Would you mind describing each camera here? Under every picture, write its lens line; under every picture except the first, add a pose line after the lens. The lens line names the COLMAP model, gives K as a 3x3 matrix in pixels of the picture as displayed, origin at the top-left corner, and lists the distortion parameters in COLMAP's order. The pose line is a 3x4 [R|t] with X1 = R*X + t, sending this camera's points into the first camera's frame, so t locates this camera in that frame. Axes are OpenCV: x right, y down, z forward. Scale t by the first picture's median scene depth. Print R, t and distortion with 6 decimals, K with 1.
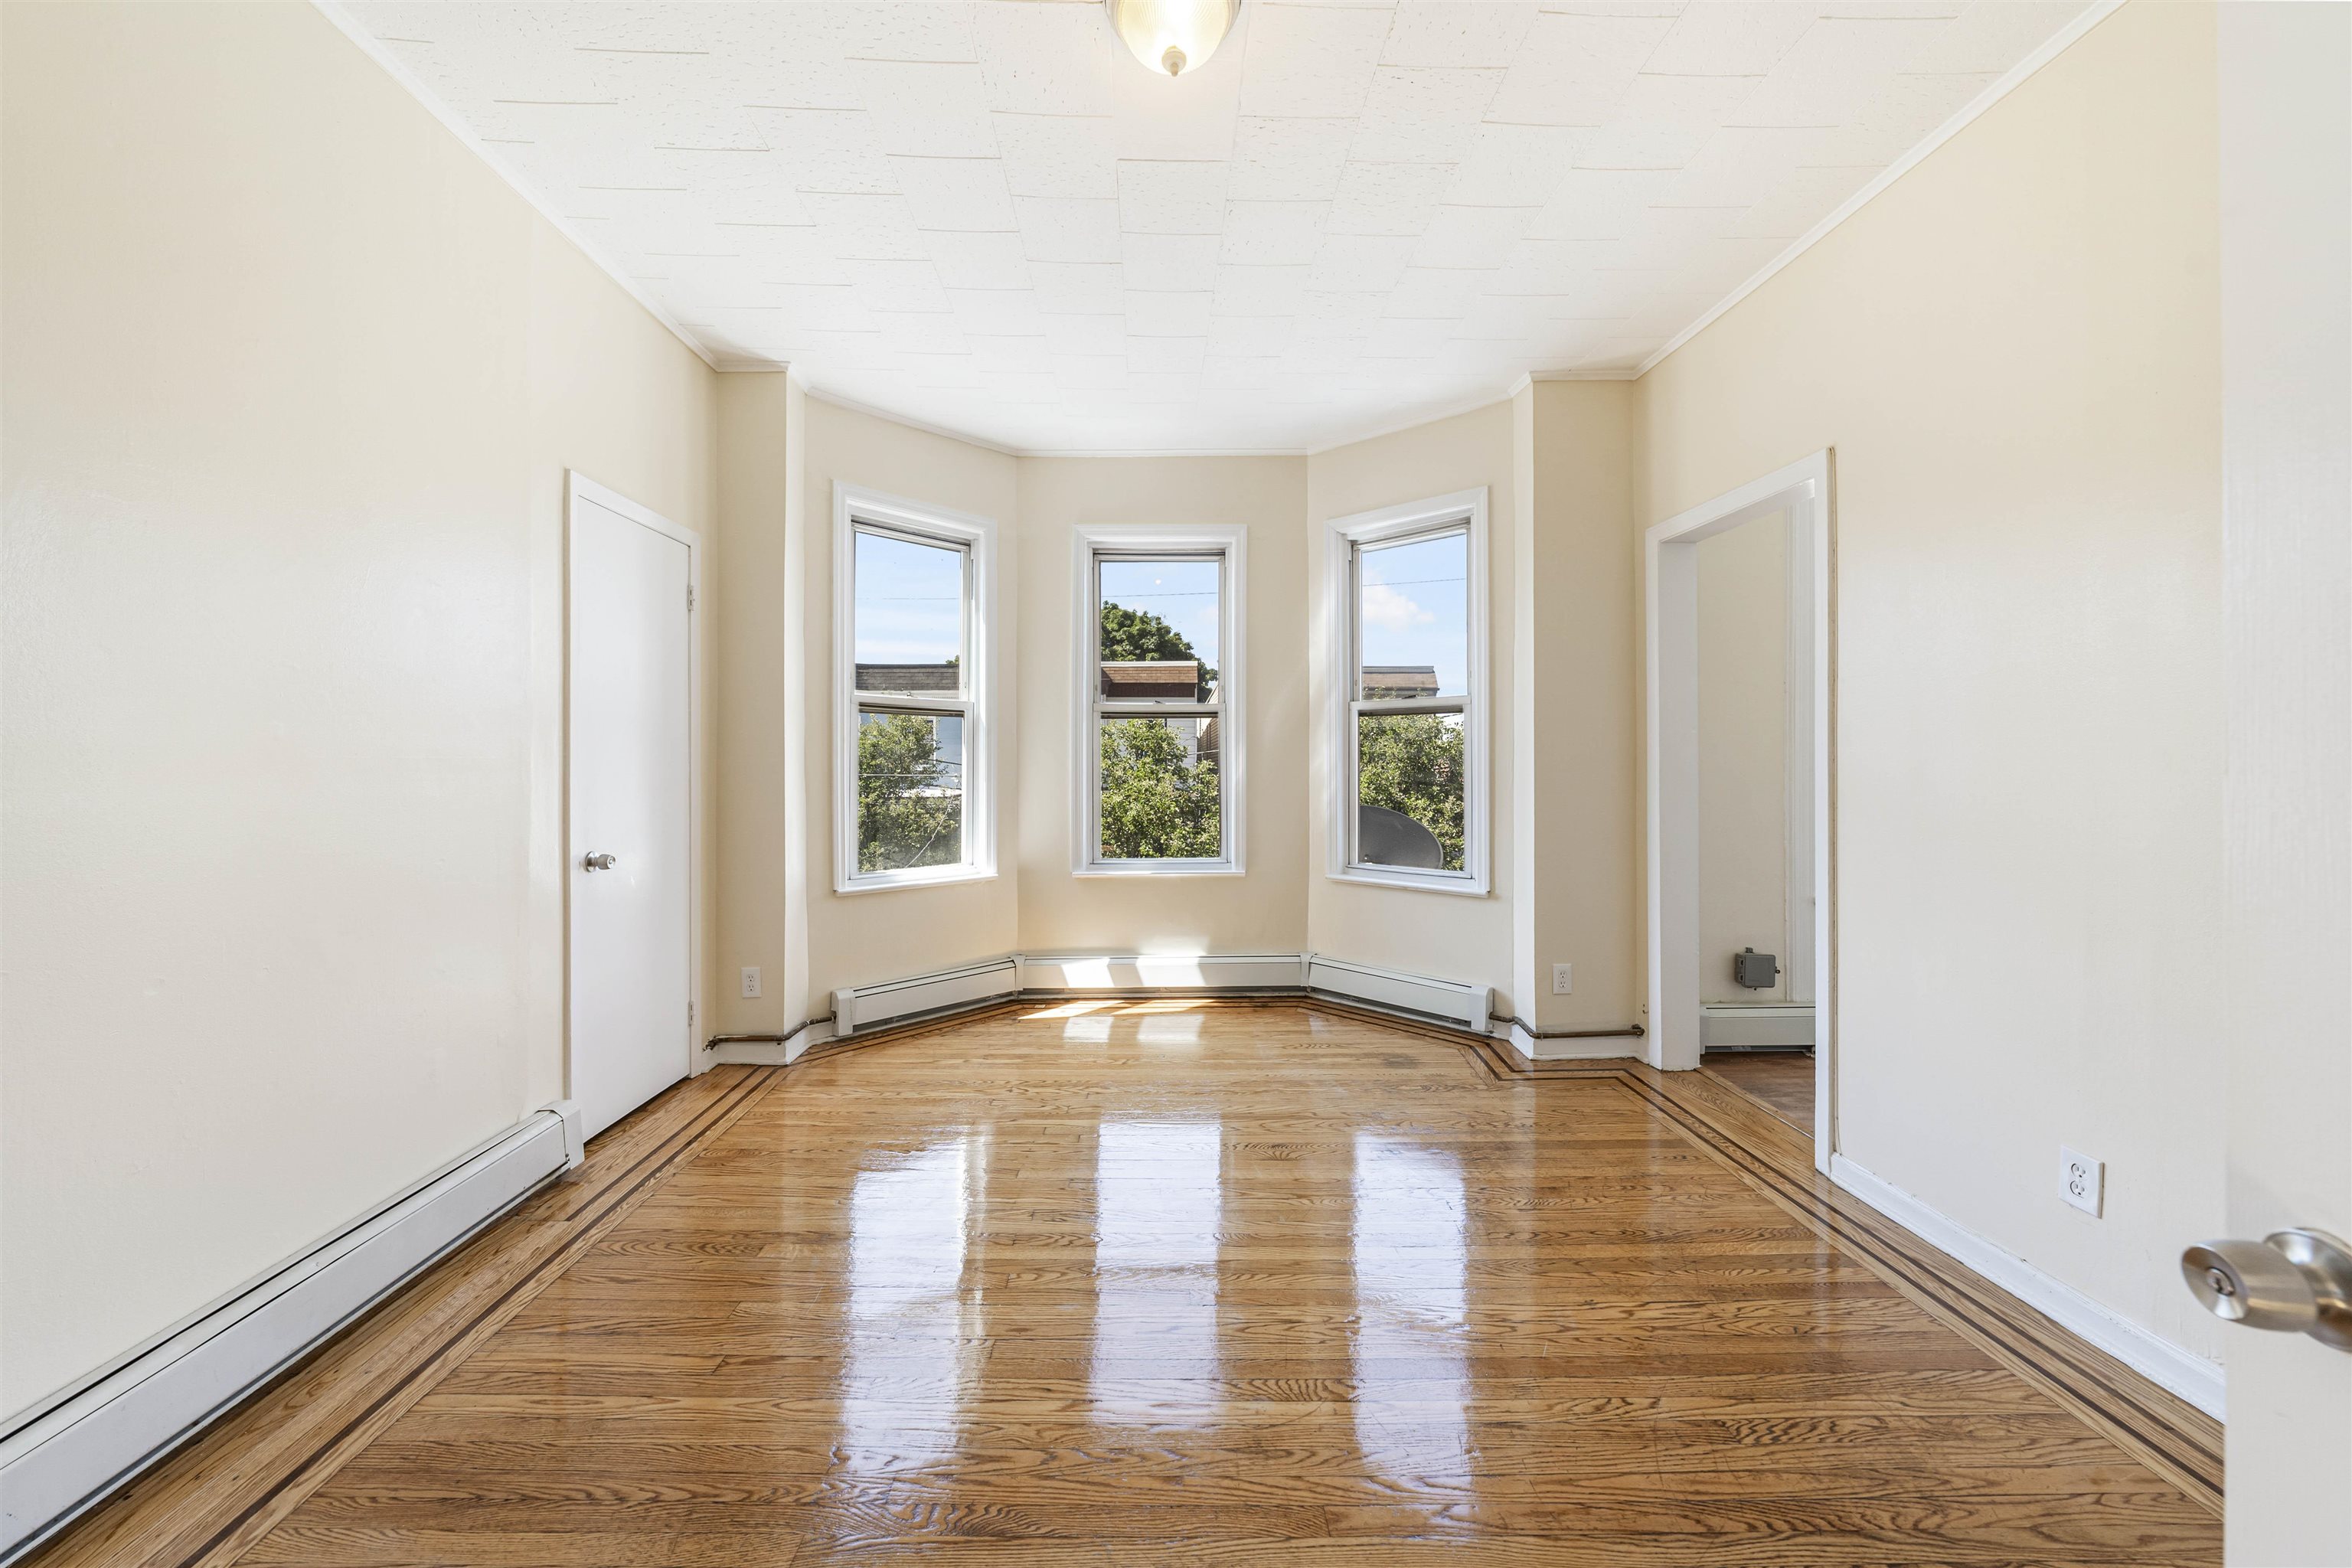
lens RADIAL K [[819.7, 0, 1162.6], [0, 819.7, 759.7], [0, 0, 1]] dist [-0.014185, -0.000032]
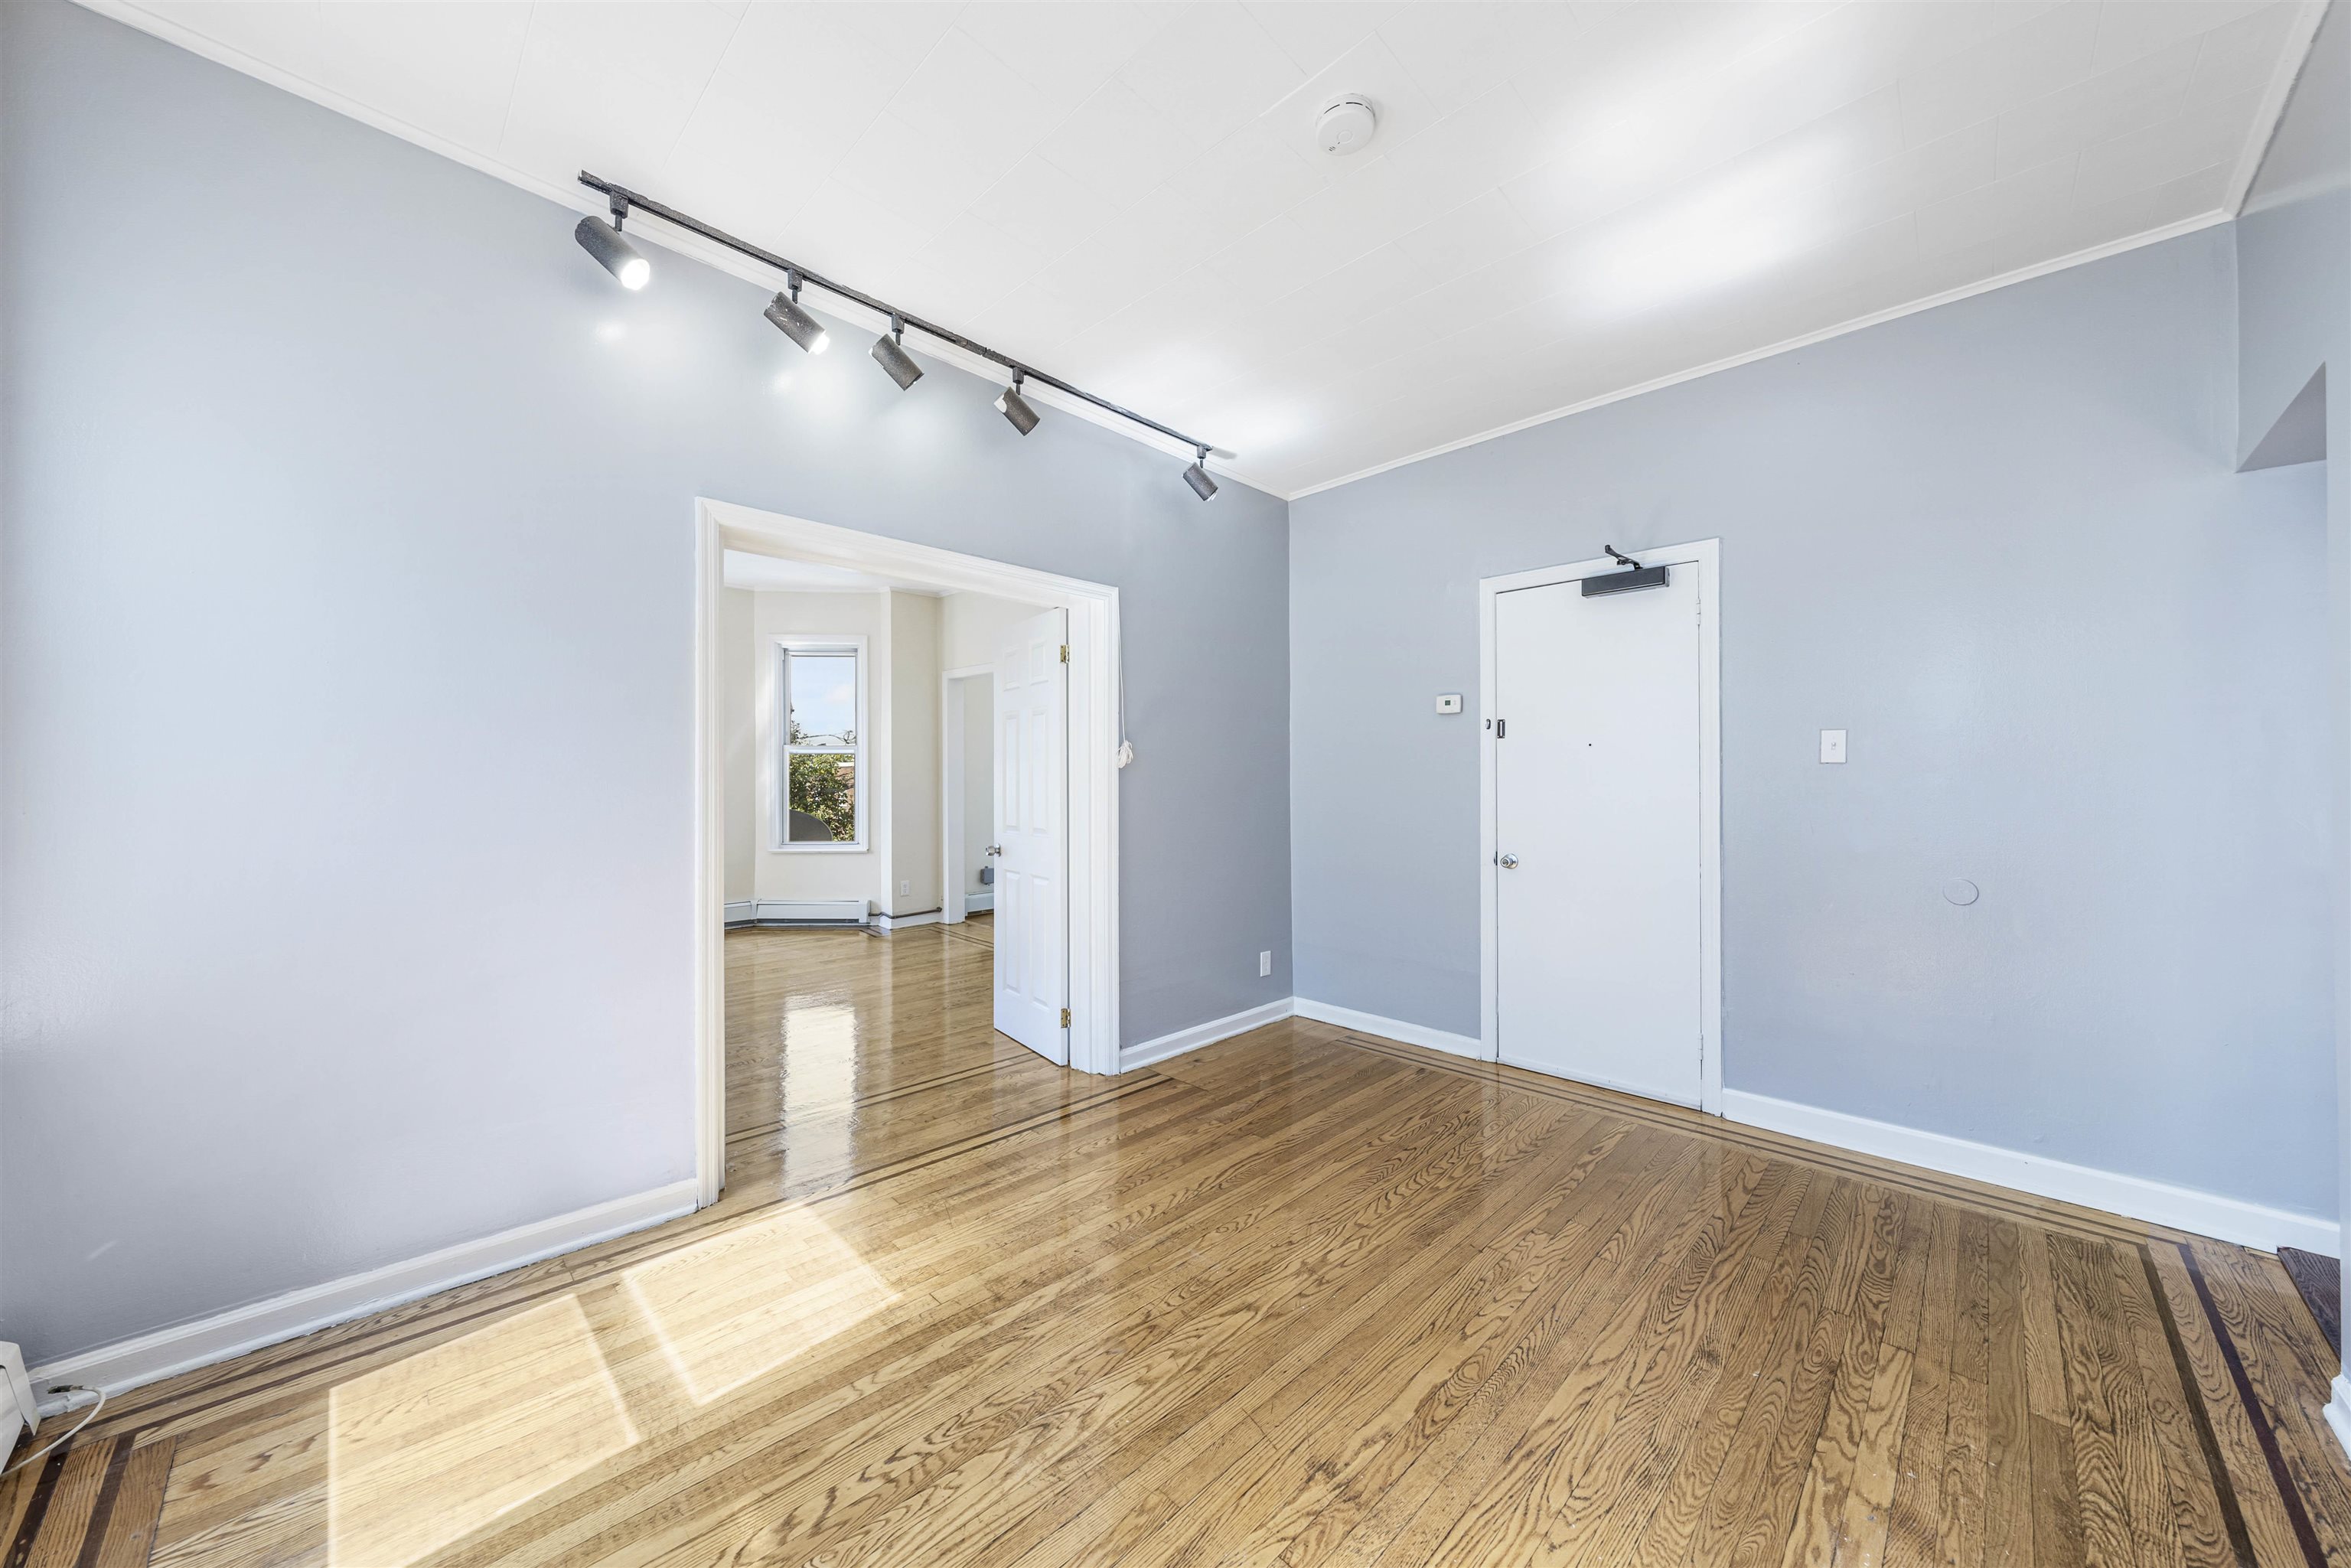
lens RADIAL K [[817.2, 0, 1177.0], [0, 817.2, 776.4], [0, 0, 1]] dist [-0.004427, -0.000092]
pose [[0.708897, -0.000947, 0.705311, -0.436715], [-0.001265, 0.999996, 0.002614, -0.015250], [-0.705311, -0.002745, 0.708893, -0.864877]]
